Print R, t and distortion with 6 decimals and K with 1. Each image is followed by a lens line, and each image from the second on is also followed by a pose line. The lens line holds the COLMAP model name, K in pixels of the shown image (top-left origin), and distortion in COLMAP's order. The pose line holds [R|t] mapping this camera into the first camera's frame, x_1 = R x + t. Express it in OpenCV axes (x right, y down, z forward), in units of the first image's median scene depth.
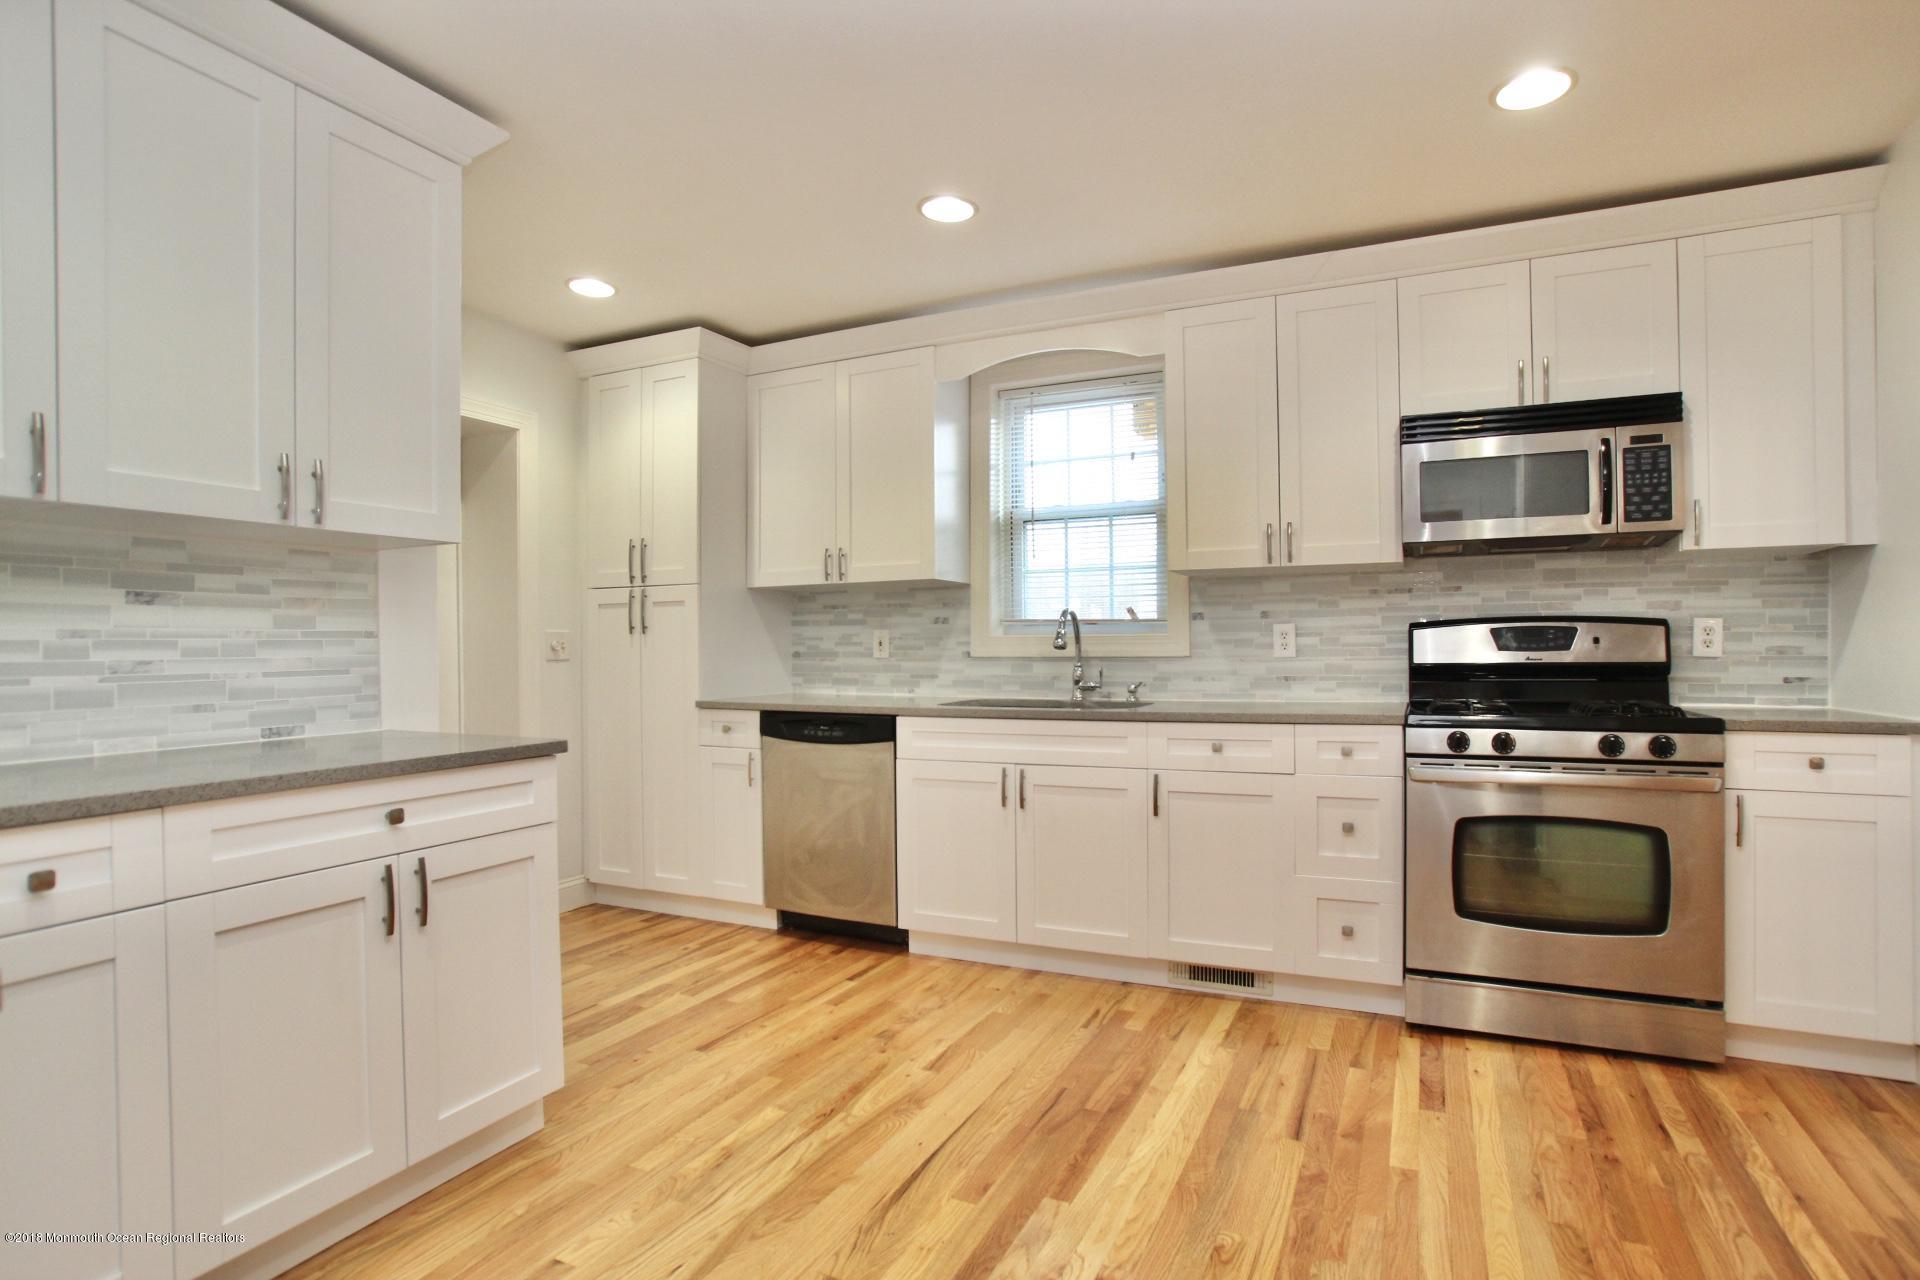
lens RADIAL K [[979.4, 0, 960.0], [0, 979.4, 640.0], [0, 0, 1]] dist [-0.001633, -0.000204]
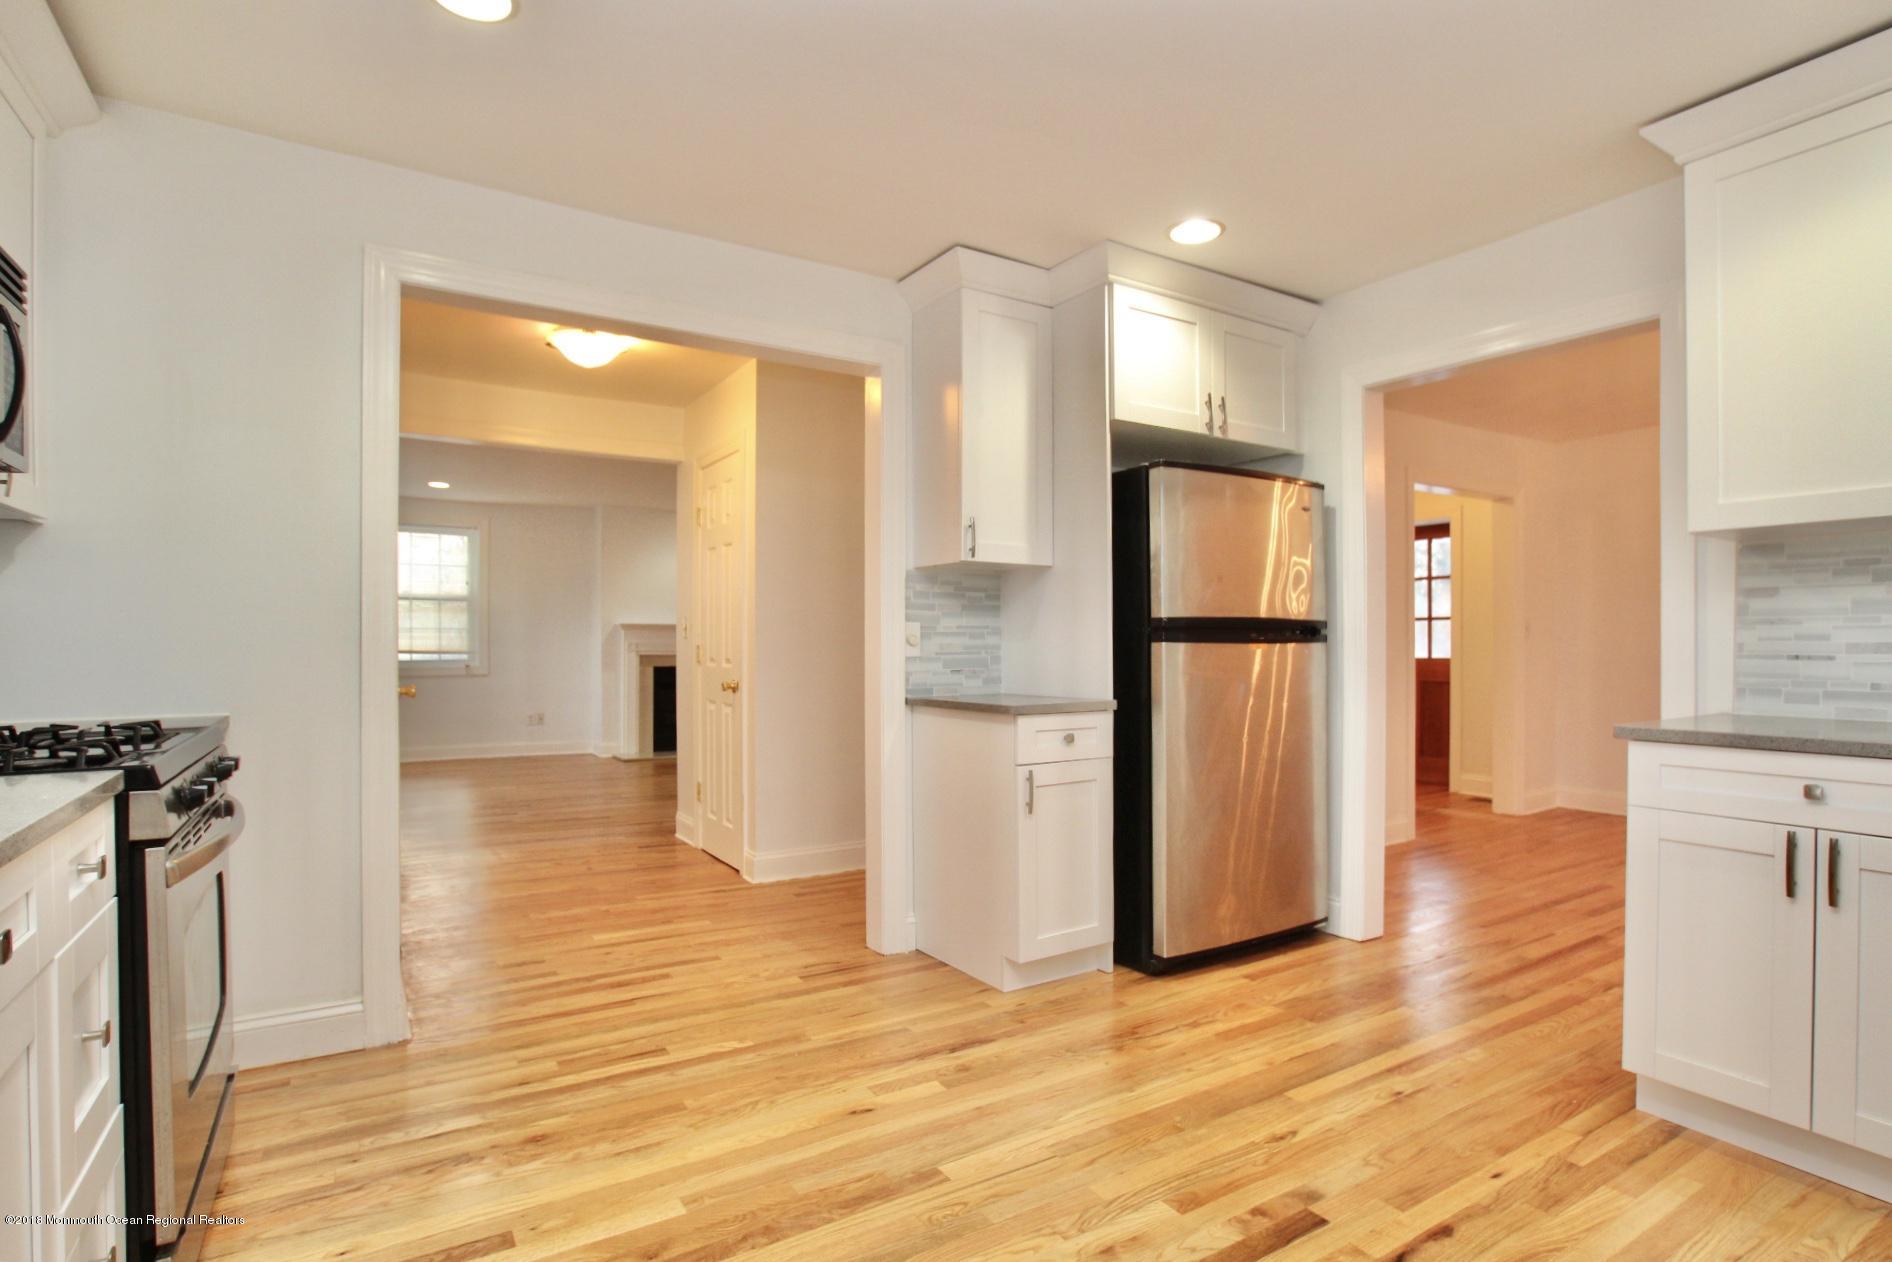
lens RADIAL K [[965.2, 0, 946.0], [0, 965.2, 631.0], [0, 0, 1]] dist [-0.001633, -0.000204]
pose [[-0.835006, 0.018188, 0.549940, -0.268826], [0.012931, 0.999826, -0.013433, 0.018175], [-0.550089, -0.004106, -0.835096, 1.685170]]
